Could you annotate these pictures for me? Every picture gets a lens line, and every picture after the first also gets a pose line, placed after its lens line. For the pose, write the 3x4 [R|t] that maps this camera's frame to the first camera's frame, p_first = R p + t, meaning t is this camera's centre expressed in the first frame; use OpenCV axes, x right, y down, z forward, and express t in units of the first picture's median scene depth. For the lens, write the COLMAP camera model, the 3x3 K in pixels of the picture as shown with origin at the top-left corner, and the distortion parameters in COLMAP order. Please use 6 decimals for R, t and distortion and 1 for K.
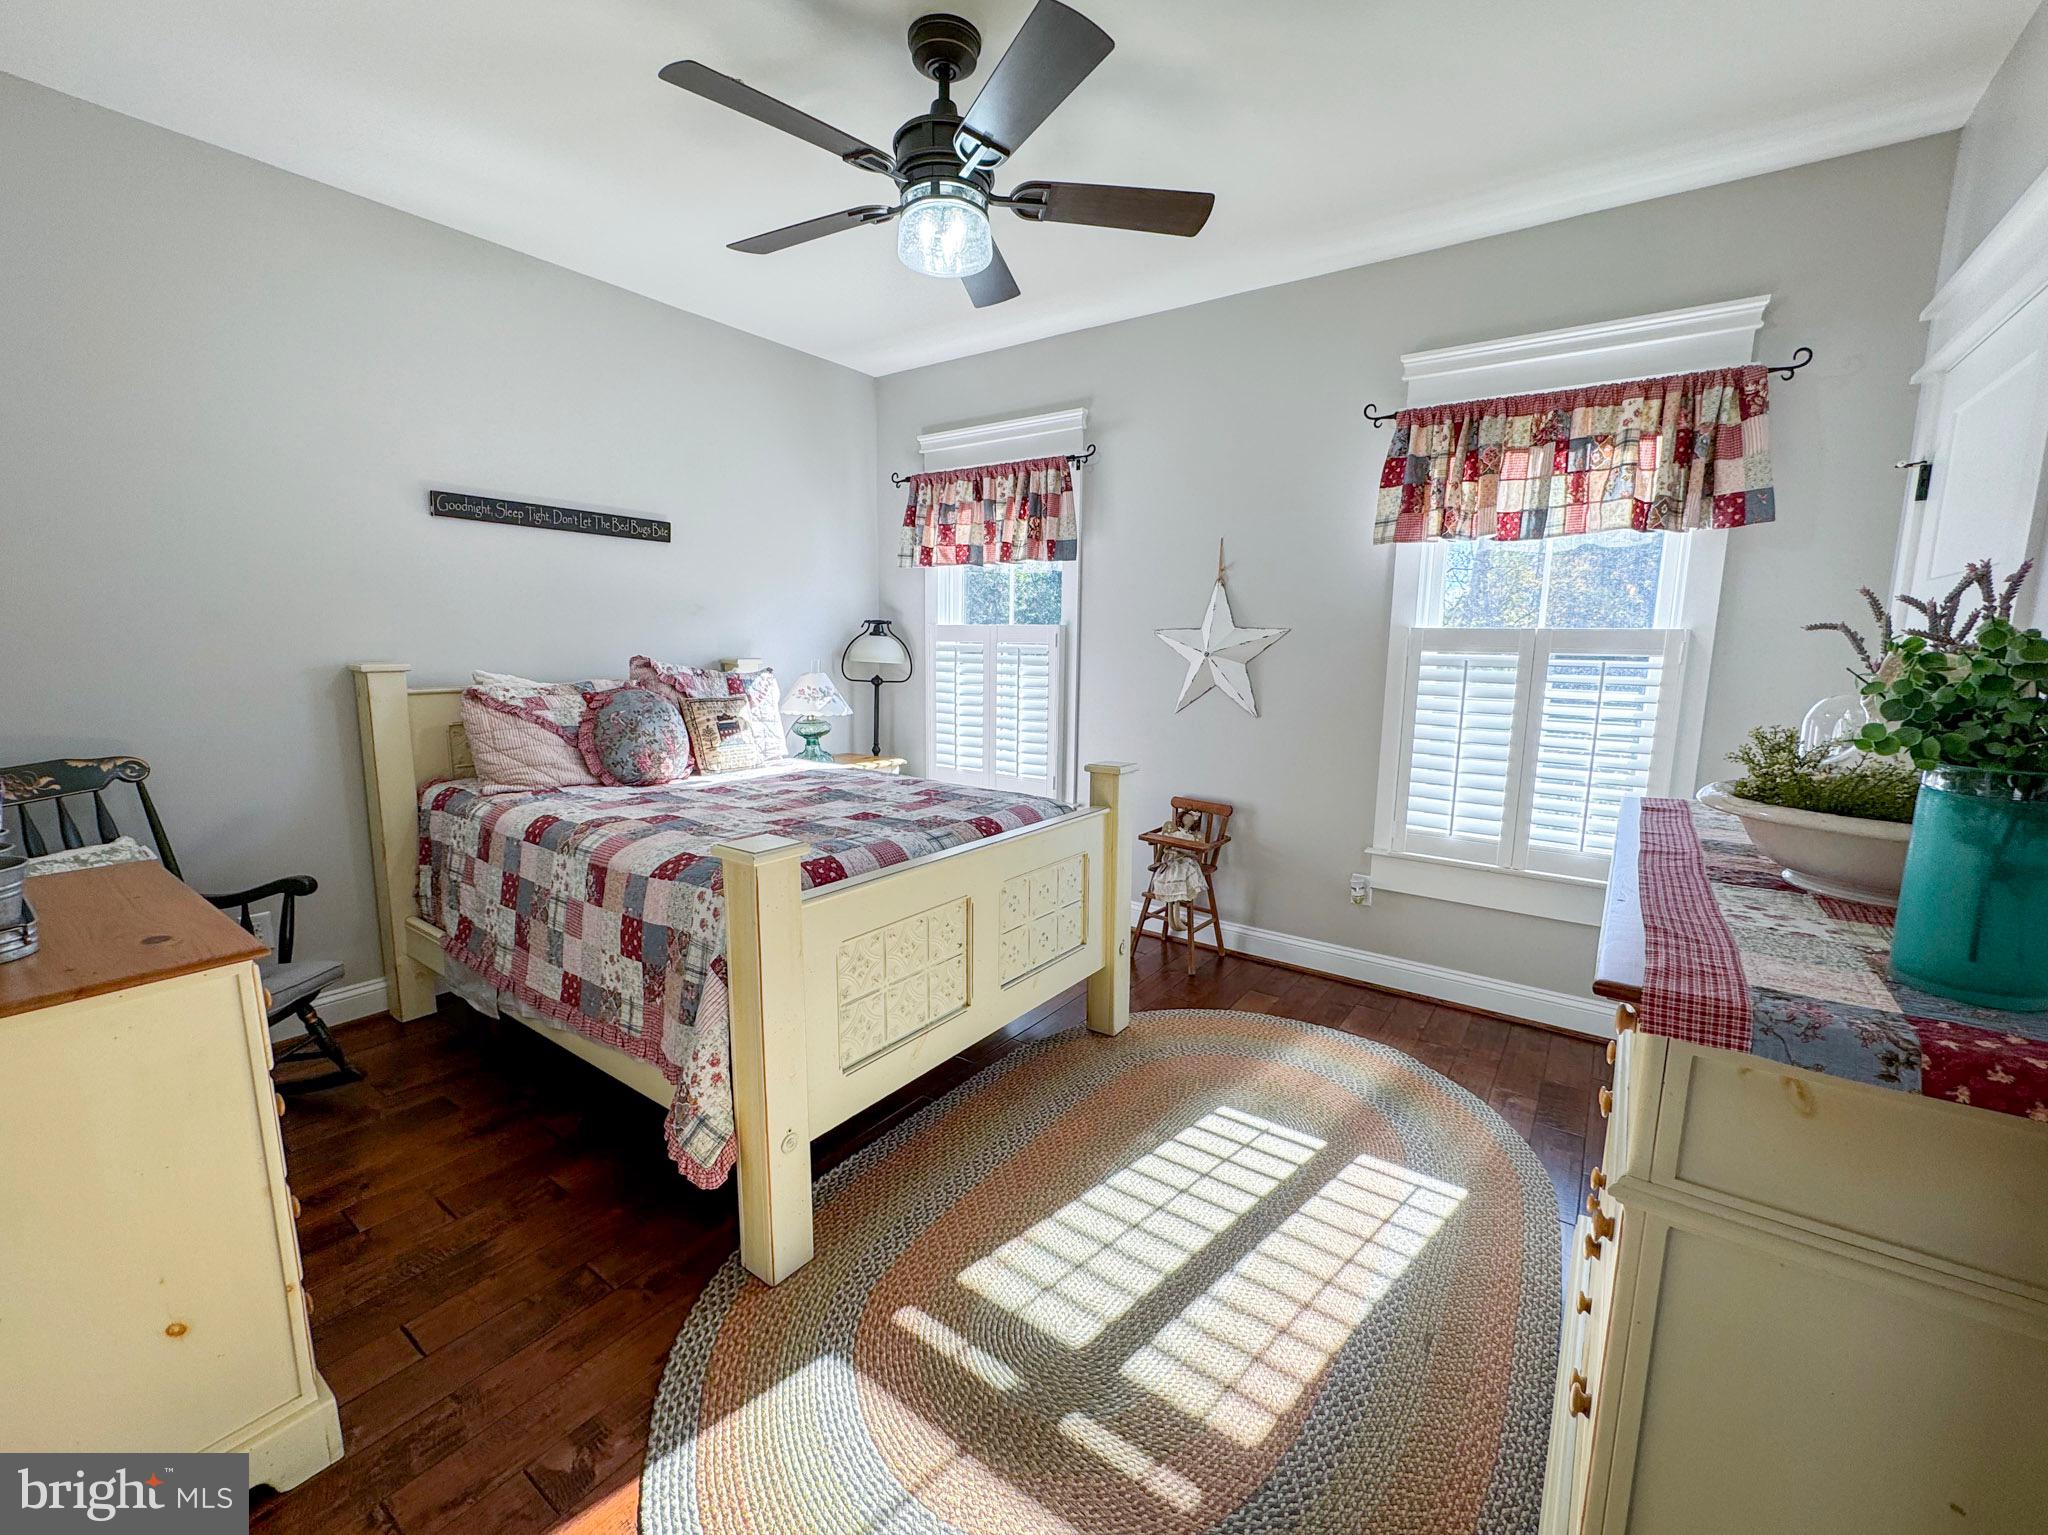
lens RADIAL K [[821.1, 0, 1029.0], [0, 821.1, 766.6], [0, 0, 1]] dist [-0.001598, -0.000251]
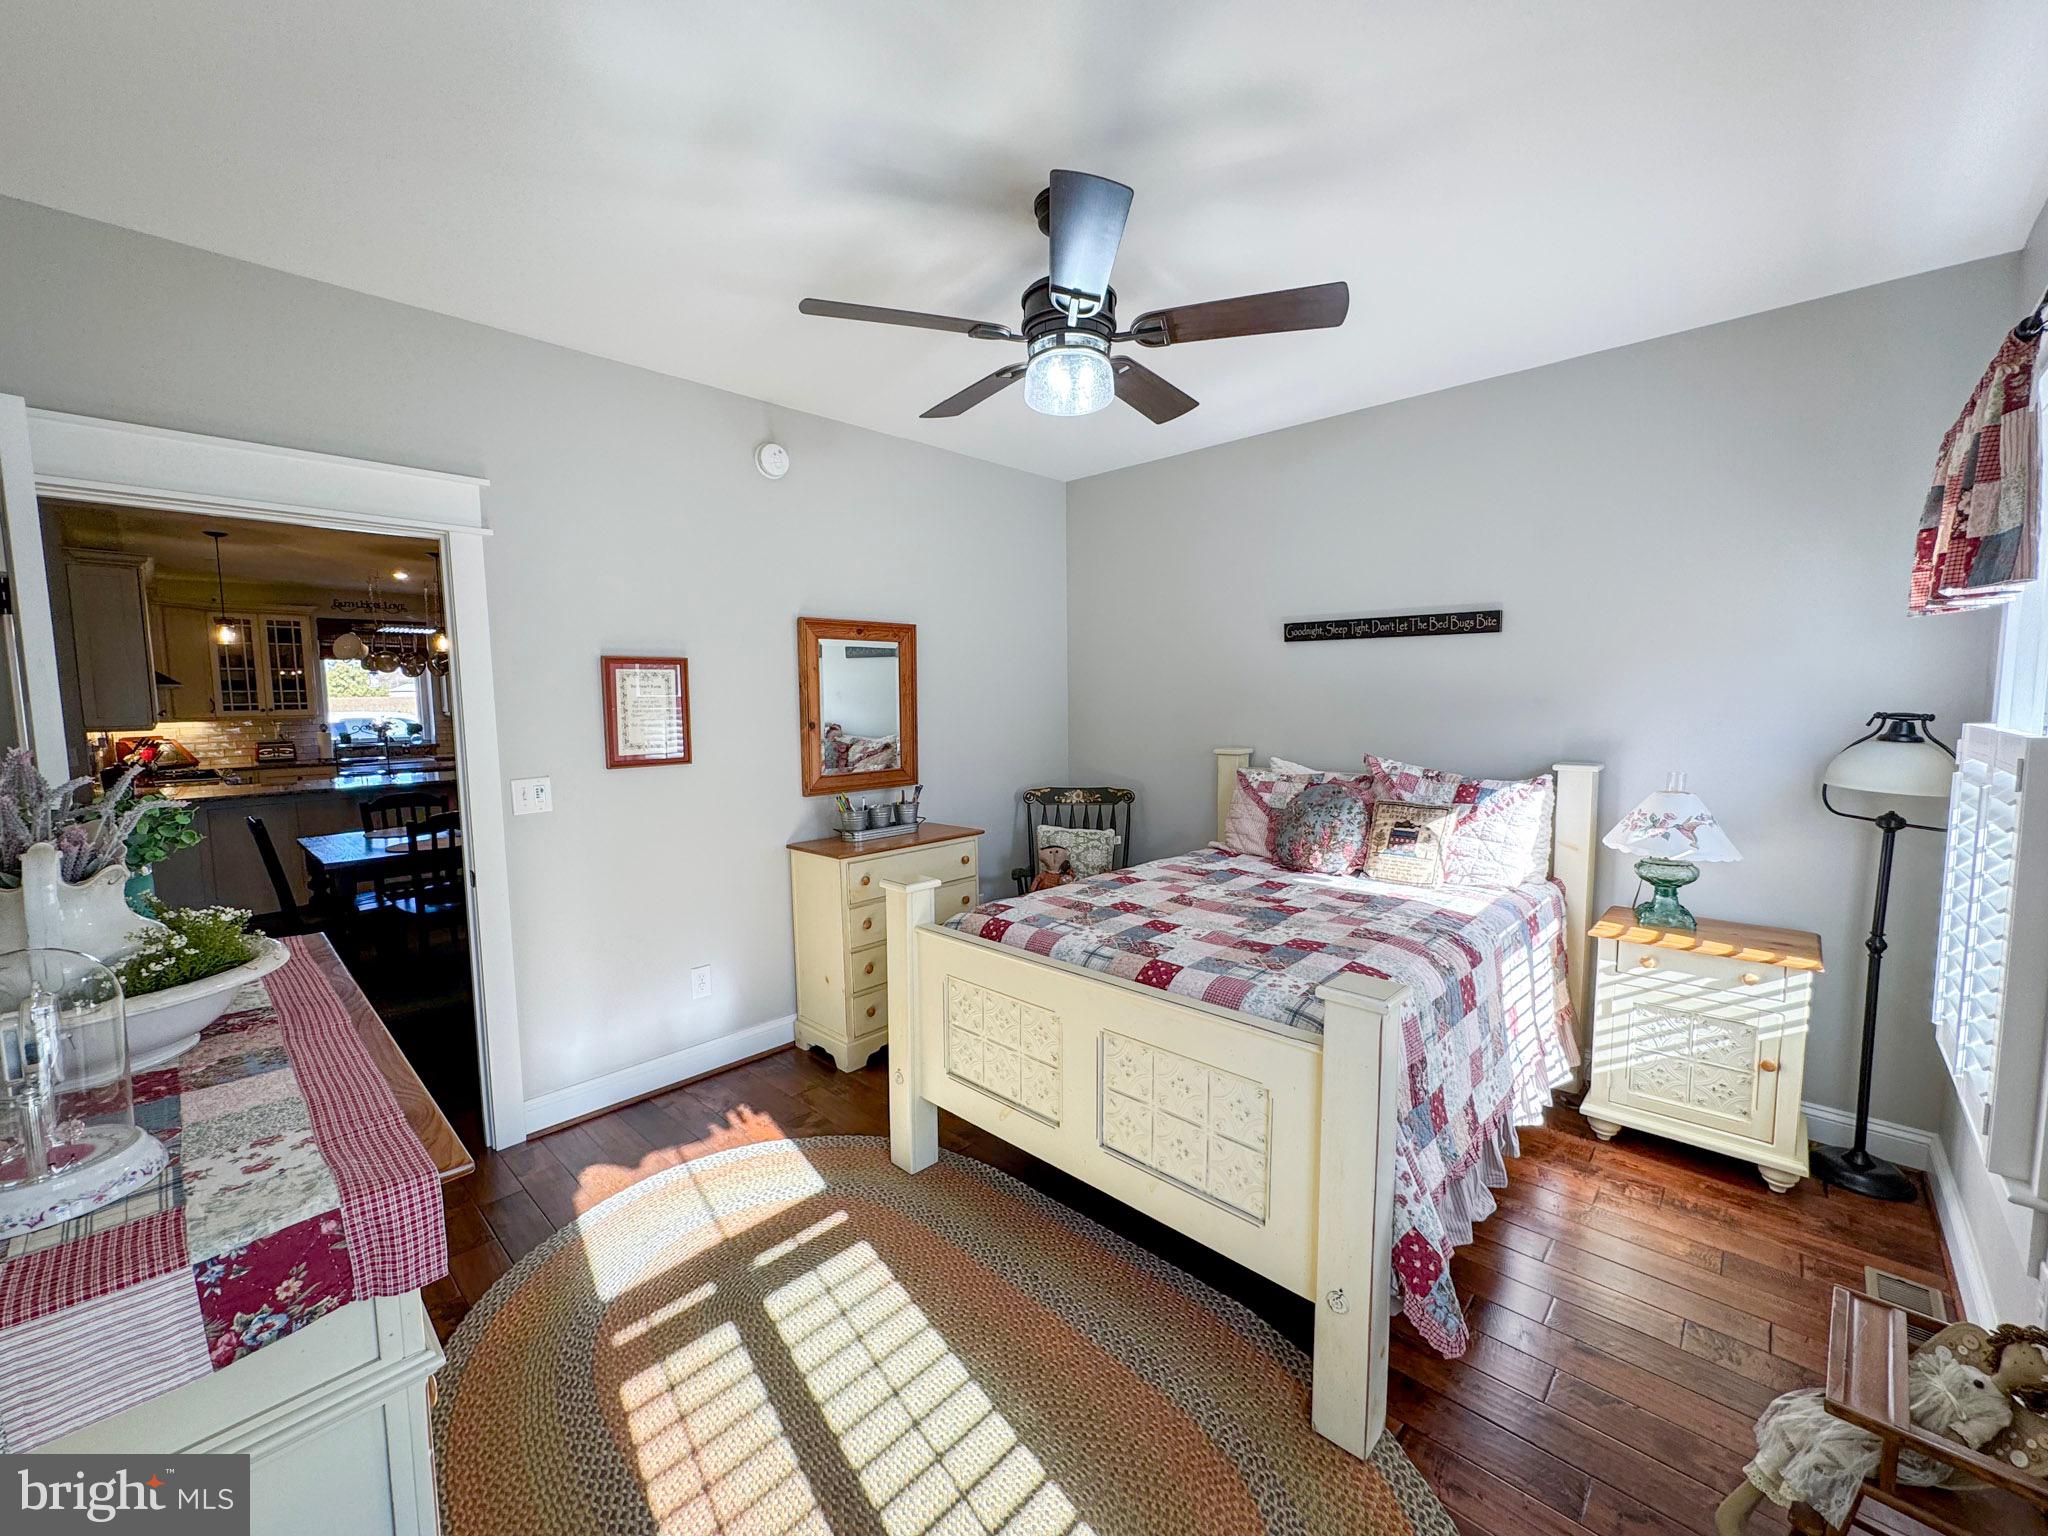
lens RADIAL K [[821.1, 0, 1029.0], [0, 821.1, 767.1], [0, 0, 1]] dist [-0.001598, -0.000251]
pose [[-0.120642, 0.071341, -0.990129, 0.656090], [-0.152513, 0.984241, 0.089500, -0.158318], [0.980910, 0.161805, -0.107860, 0.756075]]
